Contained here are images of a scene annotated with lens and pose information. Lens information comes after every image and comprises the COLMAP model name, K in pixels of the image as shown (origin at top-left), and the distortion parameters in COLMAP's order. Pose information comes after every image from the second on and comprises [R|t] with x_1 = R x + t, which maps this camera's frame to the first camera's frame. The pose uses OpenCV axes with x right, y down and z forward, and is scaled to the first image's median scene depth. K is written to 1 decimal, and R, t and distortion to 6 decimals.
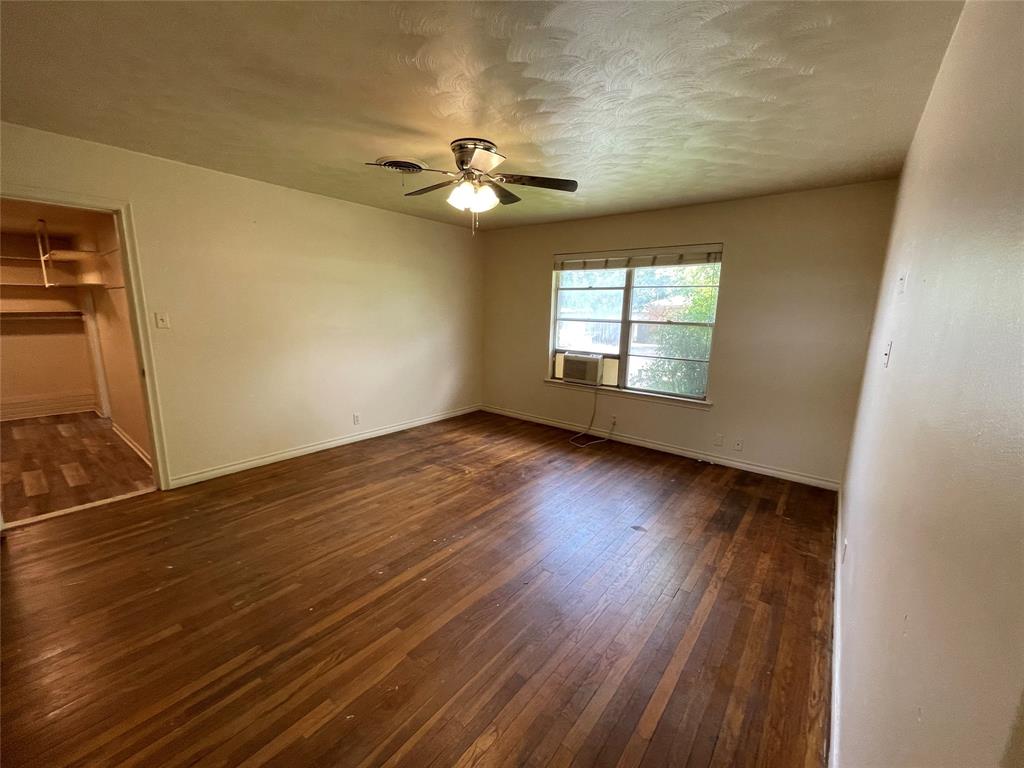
lens RADIAL K [[414.8, 0, 508.7], [0, 414.8, 388.3], [0, 0, 1]] dist [-0.005619, 0.004782]
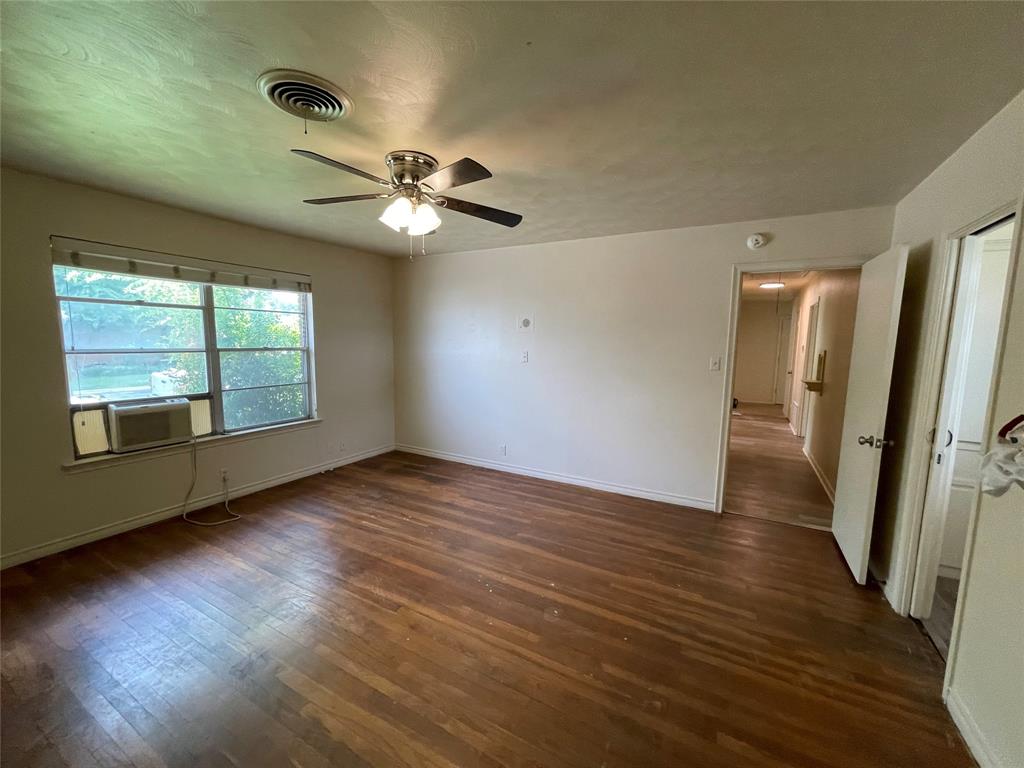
lens RADIAL K [[414.8, 0, 508.7], [0, 414.8, 388.3], [0, 0, 1]] dist [-0.005619, 0.004782]
pose [[-0.164346, -0.142896, 0.975998, -0.650150], [0.165394, 0.971451, 0.170081, -0.144271], [-0.972438, 0.189376, -0.136020, 0.628991]]
